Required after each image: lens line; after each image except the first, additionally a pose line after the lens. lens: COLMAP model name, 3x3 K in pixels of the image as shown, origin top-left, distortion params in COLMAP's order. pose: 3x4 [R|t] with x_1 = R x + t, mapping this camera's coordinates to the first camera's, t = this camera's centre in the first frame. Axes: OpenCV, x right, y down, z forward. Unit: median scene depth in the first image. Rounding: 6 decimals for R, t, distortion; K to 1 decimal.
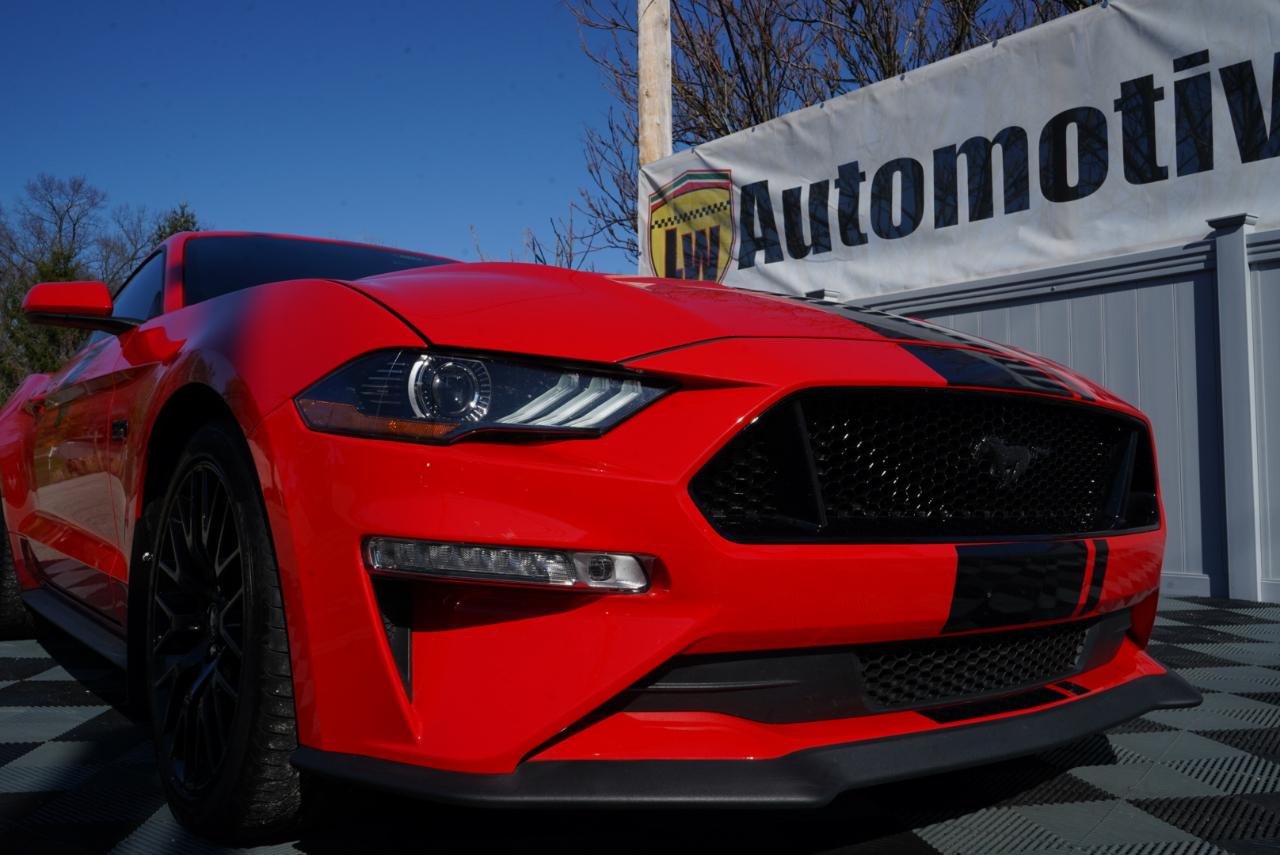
lens RADIAL K [[1030.4, 0, 640.0], [0, 1030.4, 427.5], [0, 0, 1]] dist [0.009758, -0.005724]
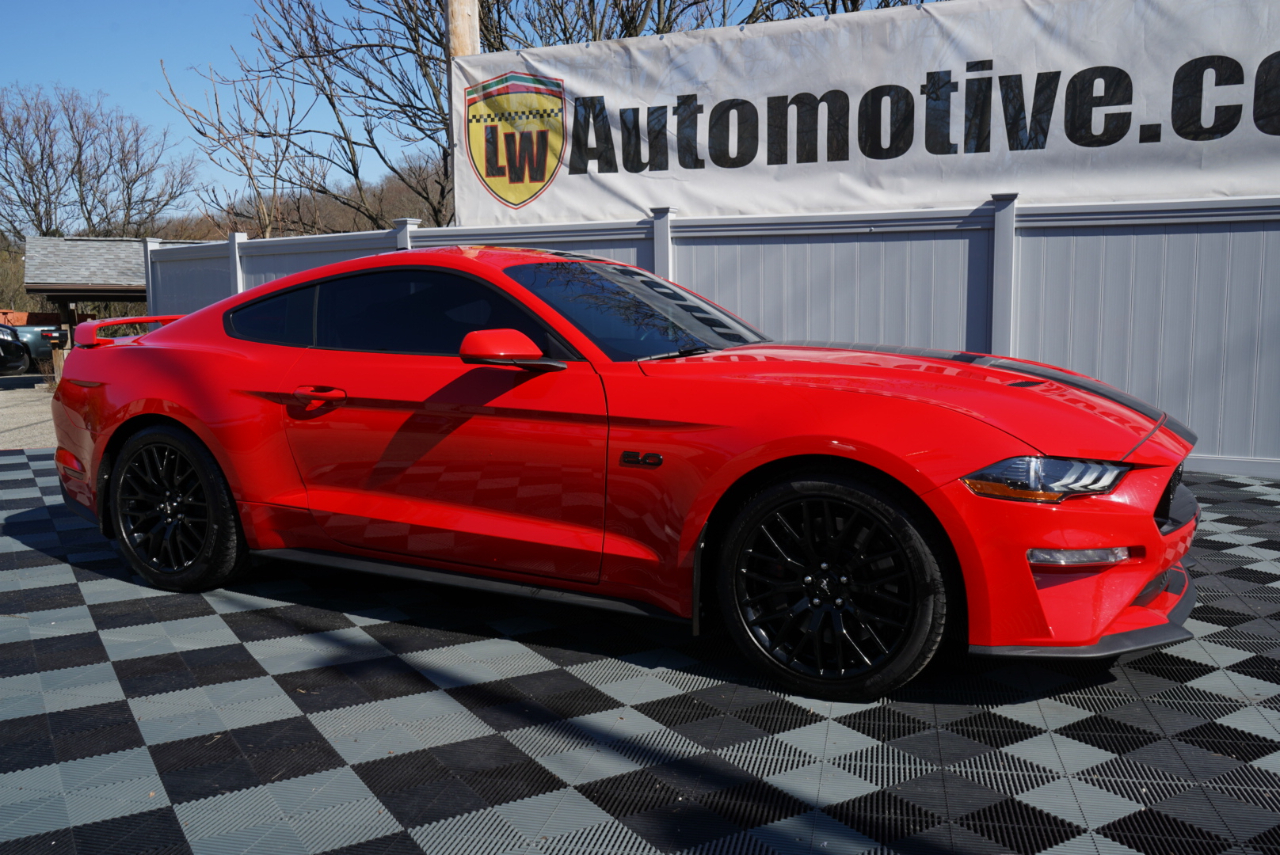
lens RADIAL K [[1084.4, 0, 640.0], [0, 1084.4, 427.5], [0, 0, 1]] dist [0.002327, 0.047262]
pose [[0.910861, -0.062033, 0.408024, -0.346185], [-0.010994, 0.984642, 0.174241, -0.096065], [-0.412566, -0.163195, 0.896190, -0.119404]]
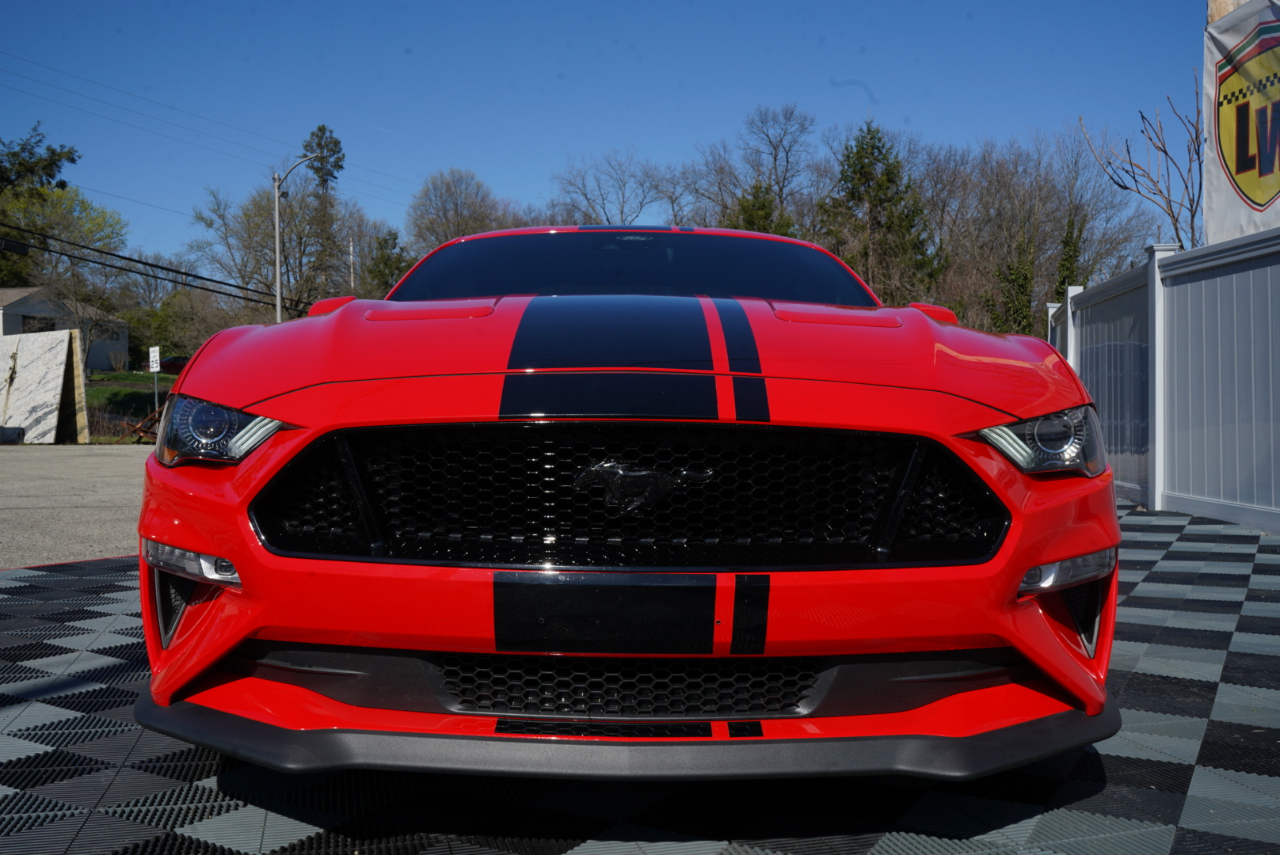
lens RADIAL K [[1145.6, 0, 642.9], [0, 1145.6, 421.1], [0, 0, 1]] dist [0.009433, 0.002486]
pose [[0.802059, 0.012801, -0.597108, 0.213567], [0.025735, 0.998101, 0.055966, -0.017754], [0.596690, -0.060255, 0.800206, 0.035621]]
